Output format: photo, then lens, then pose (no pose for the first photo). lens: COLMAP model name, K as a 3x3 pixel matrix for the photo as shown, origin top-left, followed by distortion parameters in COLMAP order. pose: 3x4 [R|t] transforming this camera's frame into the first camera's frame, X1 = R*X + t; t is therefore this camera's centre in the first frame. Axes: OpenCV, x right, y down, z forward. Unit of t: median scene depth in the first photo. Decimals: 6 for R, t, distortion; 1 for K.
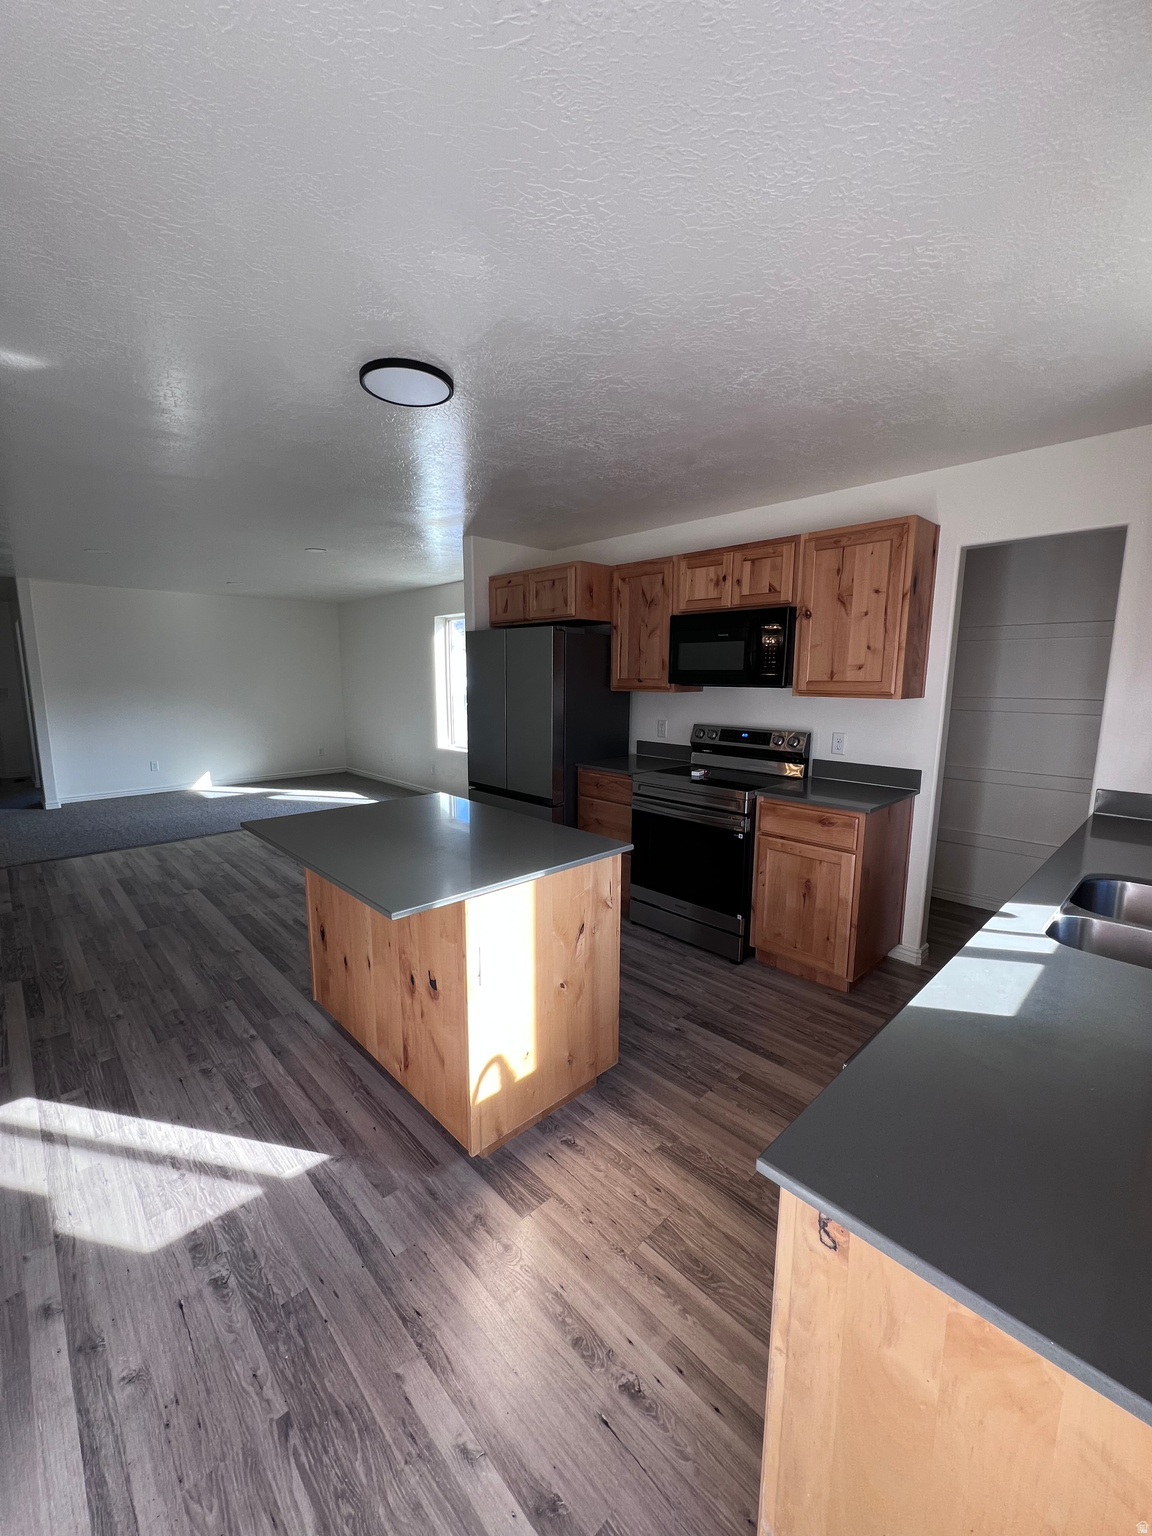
lens RADIAL K [[610.1, 0, 581.8], [0, 610.1, 762.9], [0, 0, 1]] dist [-0.002043, 0.000736]
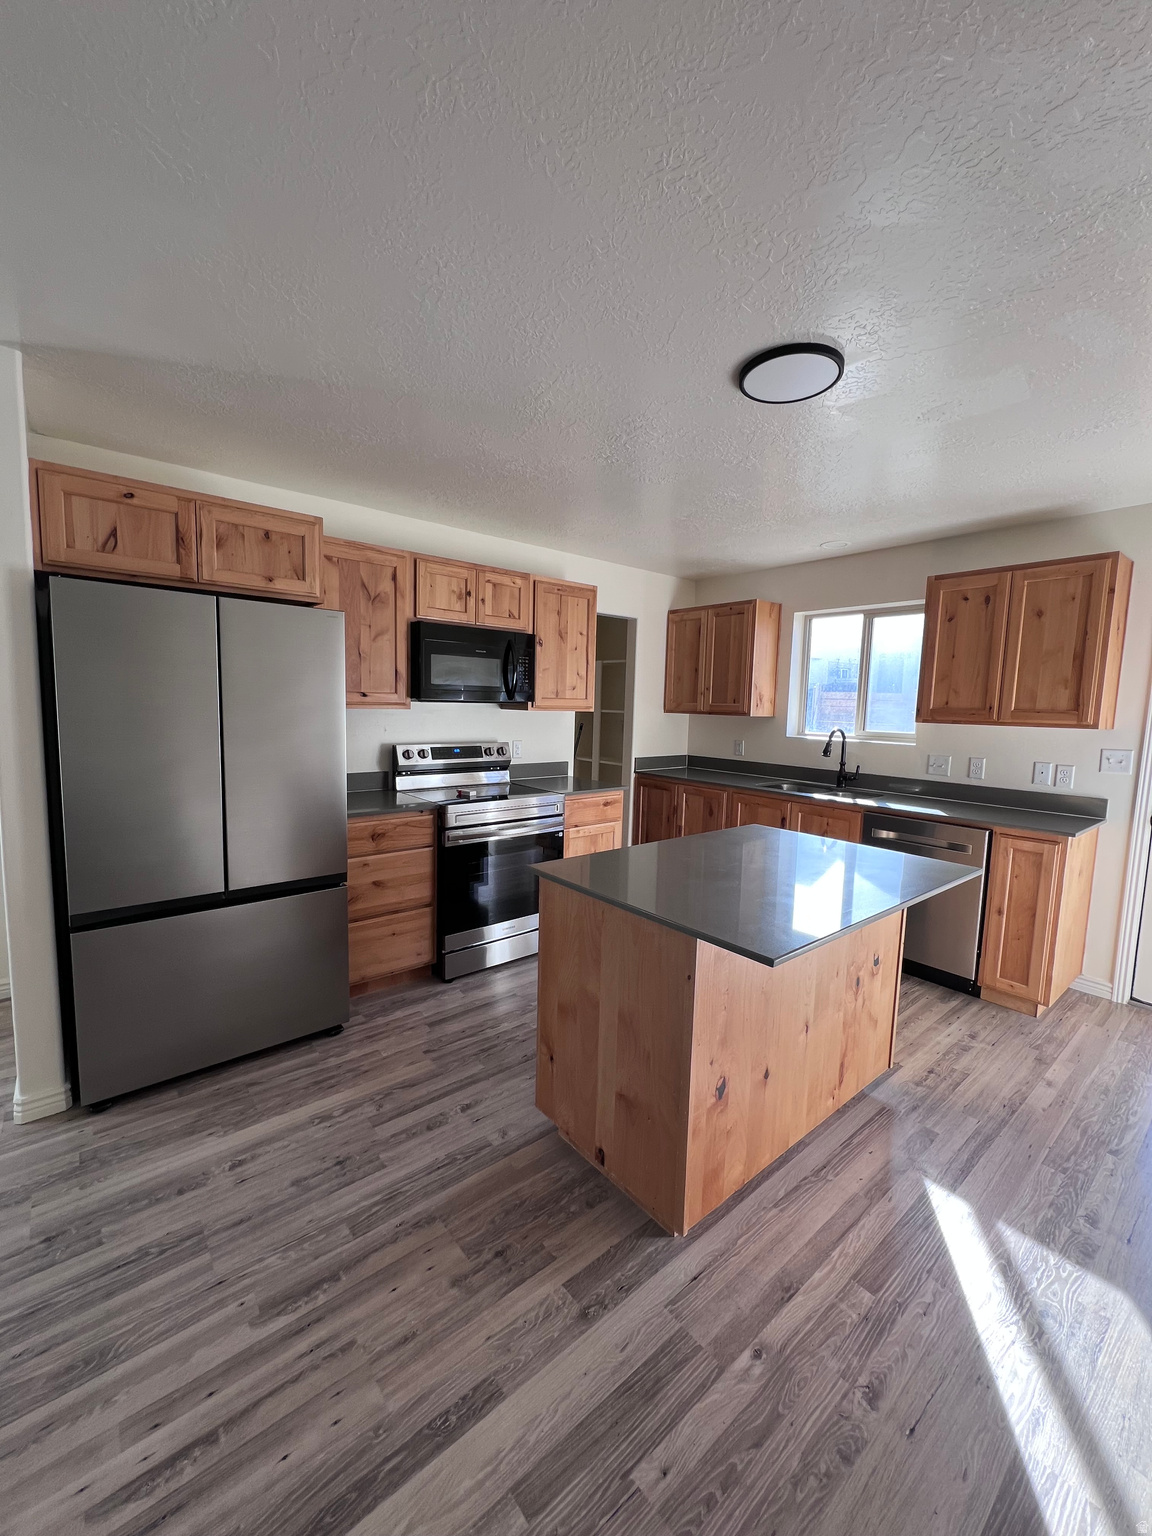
lens RADIAL K [[610.1, 0, 567.5], [0, 610.1, 760.6], [0, 0, 1]] dist [-0.002043, 0.000736]
pose [[0.086111, -0.094039, 0.991837, -1.079012], [0.123347, 0.988882, 0.083050, -0.136327], [-0.988621, 0.115188, 0.096753, 1.096415]]
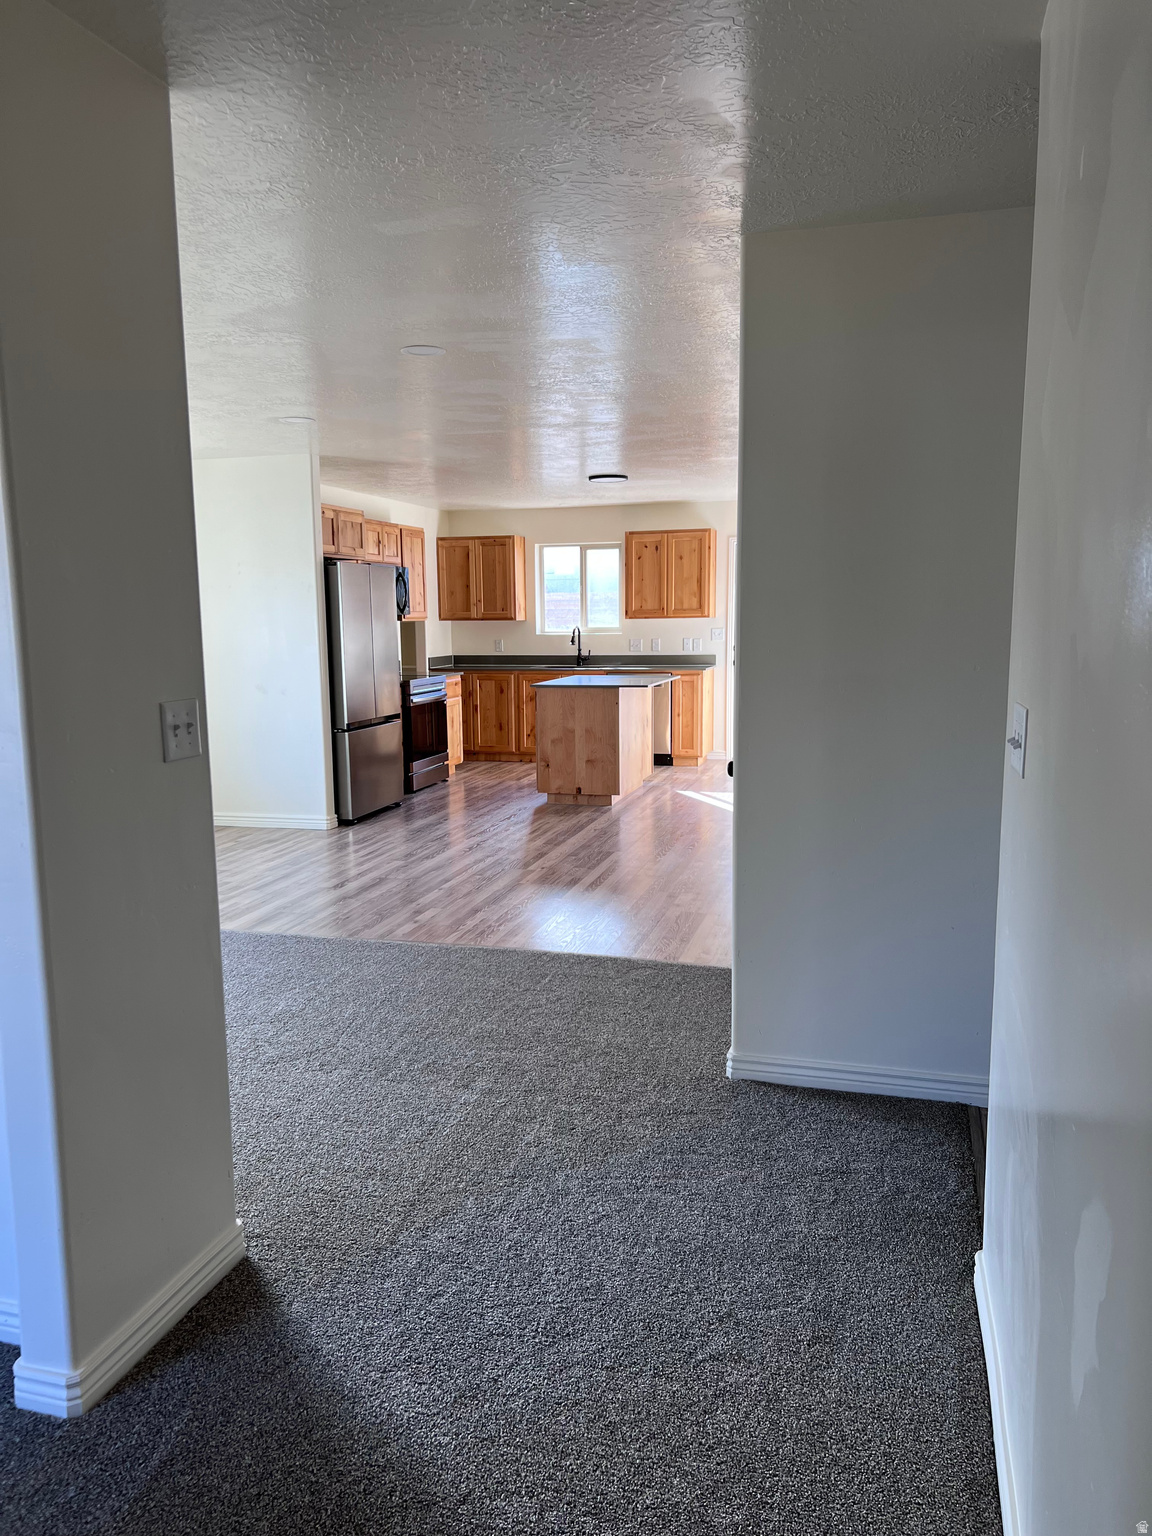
lens RADIAL K [[1153.1, 0, 573.3], [0, 1153.1, 772.8], [0, 0, 1]] dist [0.009705, 0.000514]
pose [[-0.504653, -0.111859, 0.856045, -1.652878], [0.139229, 0.968046, 0.208572, -0.199504], [-0.852022, 0.224442, -0.472953, 1.531414]]
